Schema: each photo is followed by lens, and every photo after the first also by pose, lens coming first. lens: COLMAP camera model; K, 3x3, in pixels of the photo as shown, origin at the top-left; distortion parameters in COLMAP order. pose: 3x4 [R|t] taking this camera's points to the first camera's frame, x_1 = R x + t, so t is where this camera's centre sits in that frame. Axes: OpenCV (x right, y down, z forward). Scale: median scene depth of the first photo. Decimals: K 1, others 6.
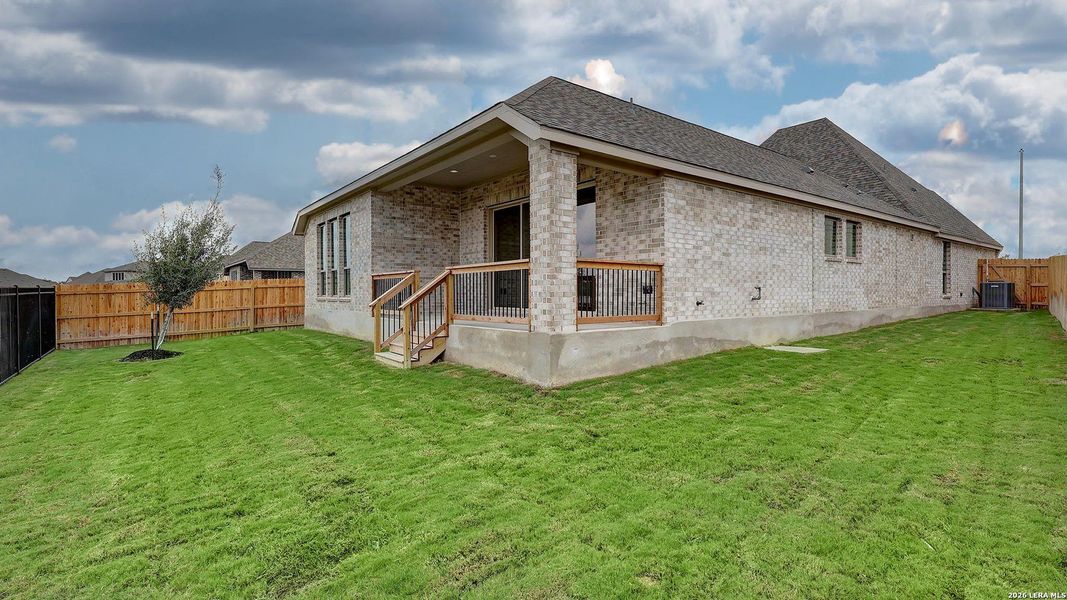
lens RADIAL K [[500.0, 0, 533.5], [0, 500.0, 300.0], [0, 0, 1]] dist [0.000213, 0.000157]
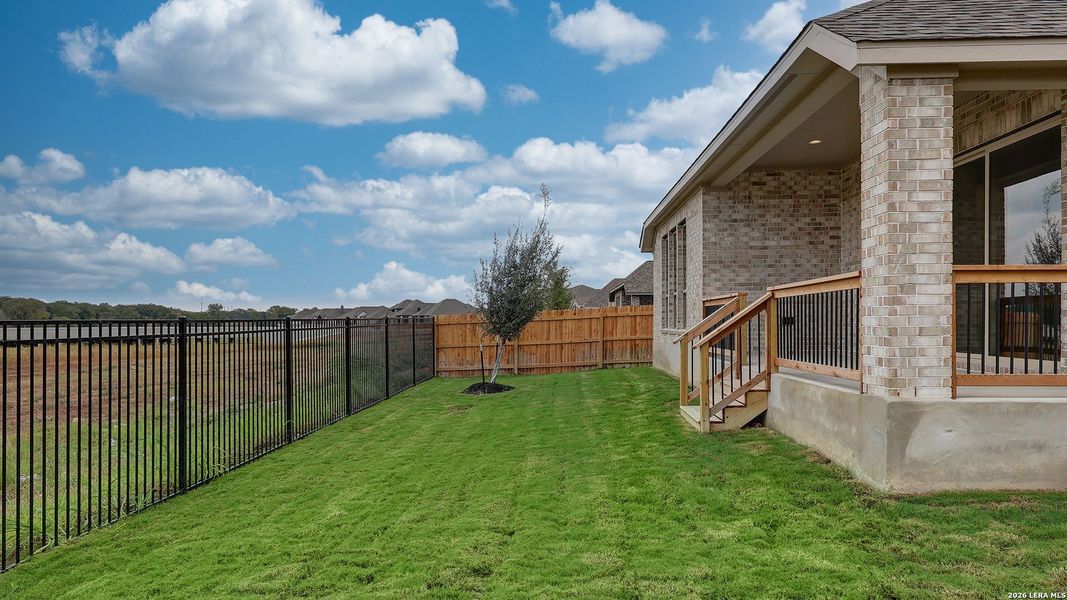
lens RADIAL K [[658.6, 0, 536.0], [0, 658.6, 326.6], [0, 0, 1]] dist [0.000723, -0.000860]
pose [[0.765335, 0.005136, -0.643611, 0.195810], [-0.008188, 0.999965, -0.001757, -0.011274], [0.643580, 0.006615, 0.765351, 0.147826]]
